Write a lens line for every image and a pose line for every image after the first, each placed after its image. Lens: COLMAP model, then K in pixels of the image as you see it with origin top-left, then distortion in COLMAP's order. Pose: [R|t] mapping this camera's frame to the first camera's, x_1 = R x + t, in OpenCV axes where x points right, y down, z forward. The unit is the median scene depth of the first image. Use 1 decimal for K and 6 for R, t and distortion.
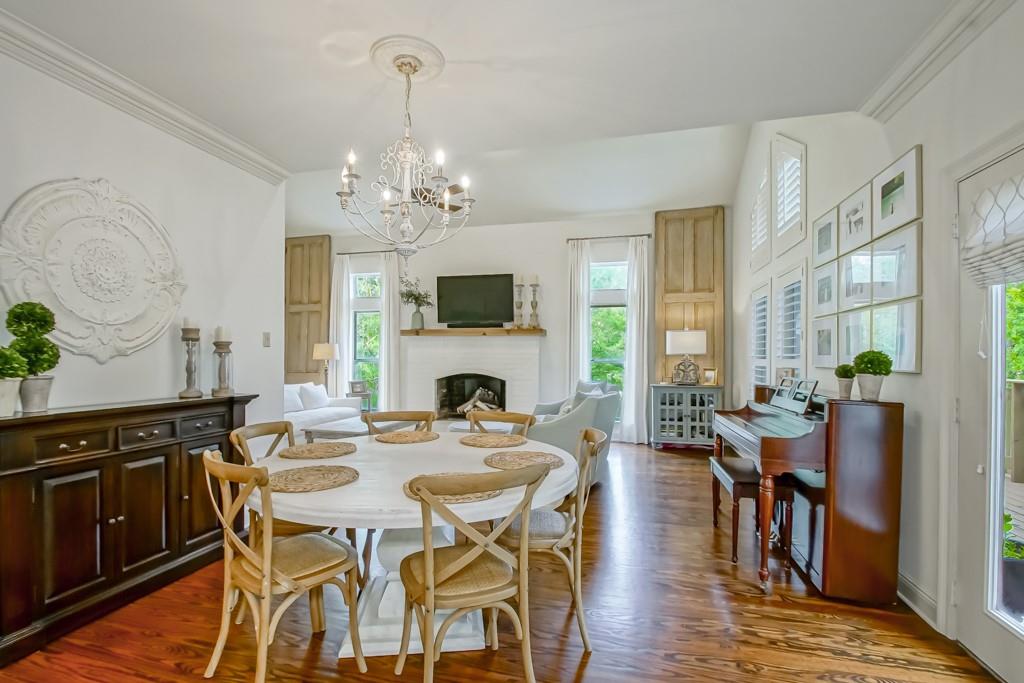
lens RADIAL K [[473.6, 0, 500.0], [0, 473.6, 356.4], [0, 0, 1]] dist [-0.000300, -0.006538]
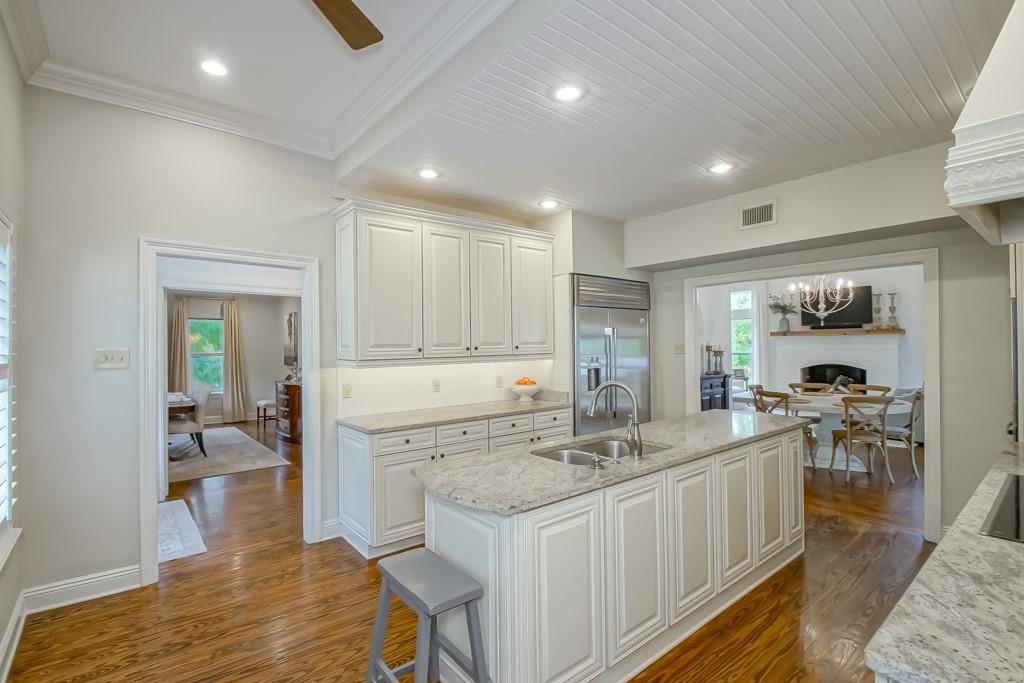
lens RADIAL K [[473.6, 0, 513.2], [0, 473.6, 342.5], [0, 0, 1]] dist [-0.000300, -0.006538]
pose [[0.816308, -0.022027, -0.577196, -0.027707], [0.019438, 0.999754, -0.010663, -0.027498], [0.577289, -0.002515, 0.816536, -0.597108]]
